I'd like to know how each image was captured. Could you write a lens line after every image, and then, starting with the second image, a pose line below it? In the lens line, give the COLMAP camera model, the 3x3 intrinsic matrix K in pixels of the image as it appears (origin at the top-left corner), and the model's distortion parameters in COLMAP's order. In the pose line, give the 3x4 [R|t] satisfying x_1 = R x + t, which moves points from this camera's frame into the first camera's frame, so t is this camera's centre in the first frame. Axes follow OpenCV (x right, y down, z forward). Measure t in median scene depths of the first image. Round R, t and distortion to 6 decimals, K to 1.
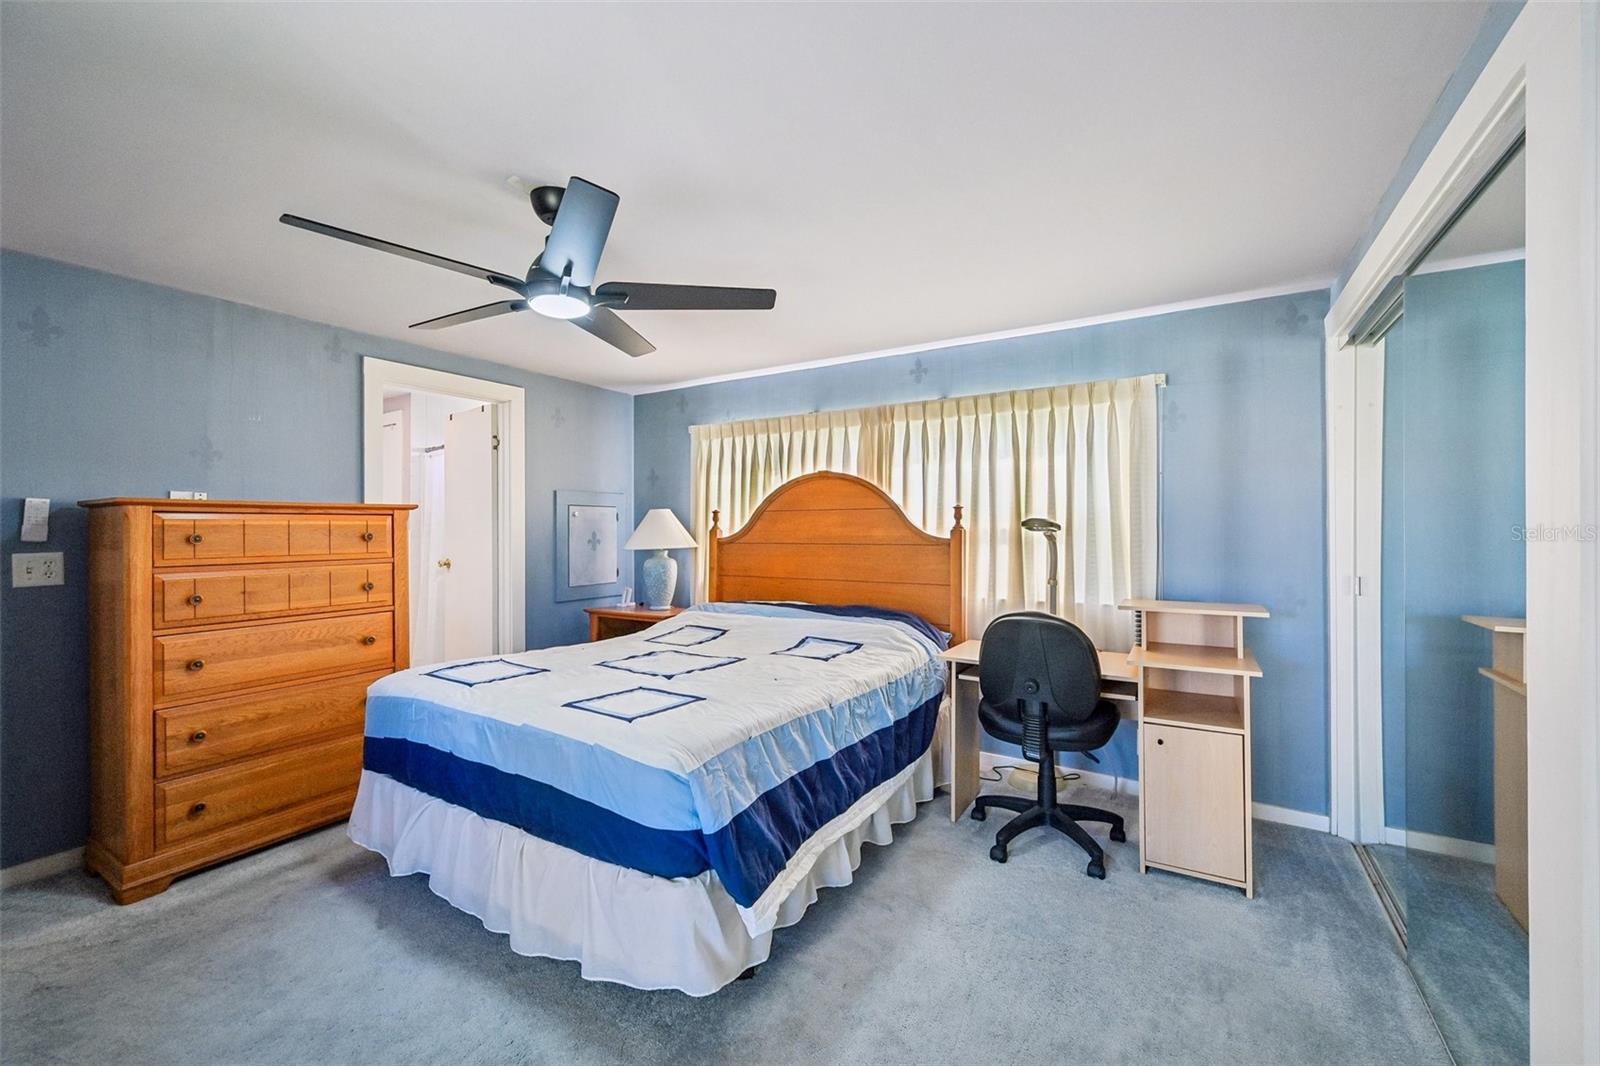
lens RADIAL K [[647.5, 0, 805.3], [0, 647.5, 528.8], [0, 0, 1]] dist [-0.000271, -0.000047]
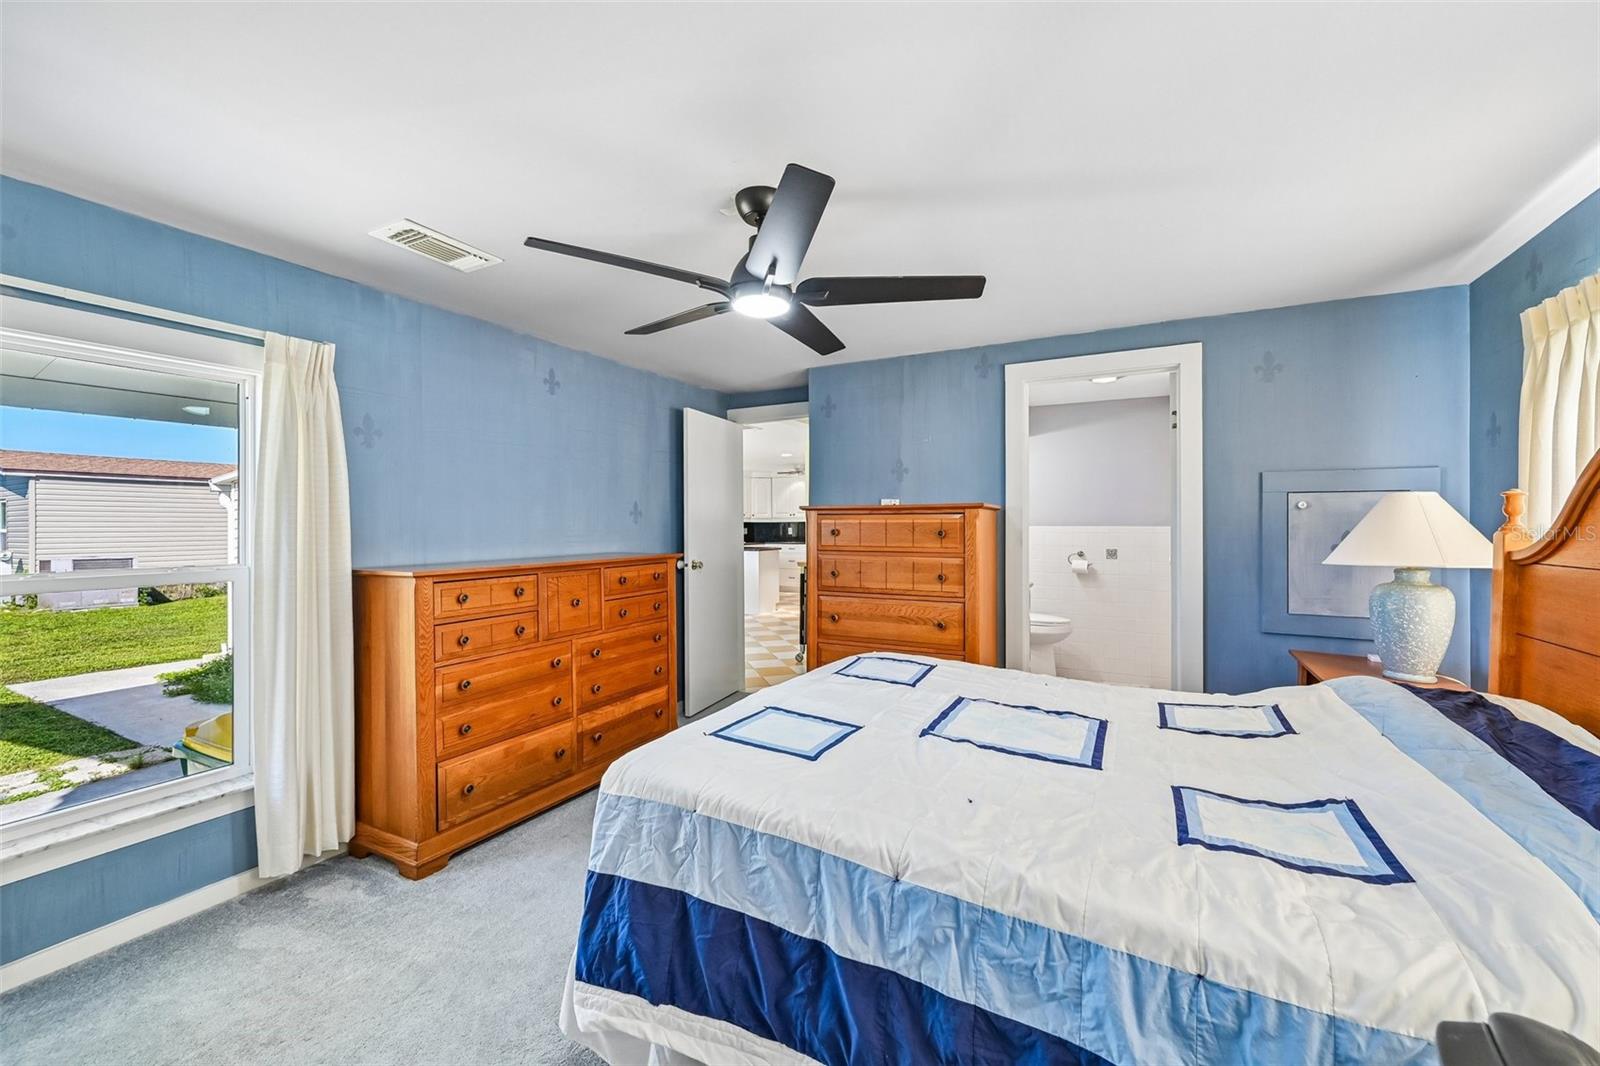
lens RADIAL K [[647.5, 0, 801.9], [0, 647.5, 524.0], [0, 0, 1]] dist [-0.000271, -0.000047]
pose [[0.051829, 0.004782, -0.998645, 0.438744], [-0.003309, 0.999984, 0.004617, -0.008444], [0.998651, 0.003066, 0.051844, 0.712180]]
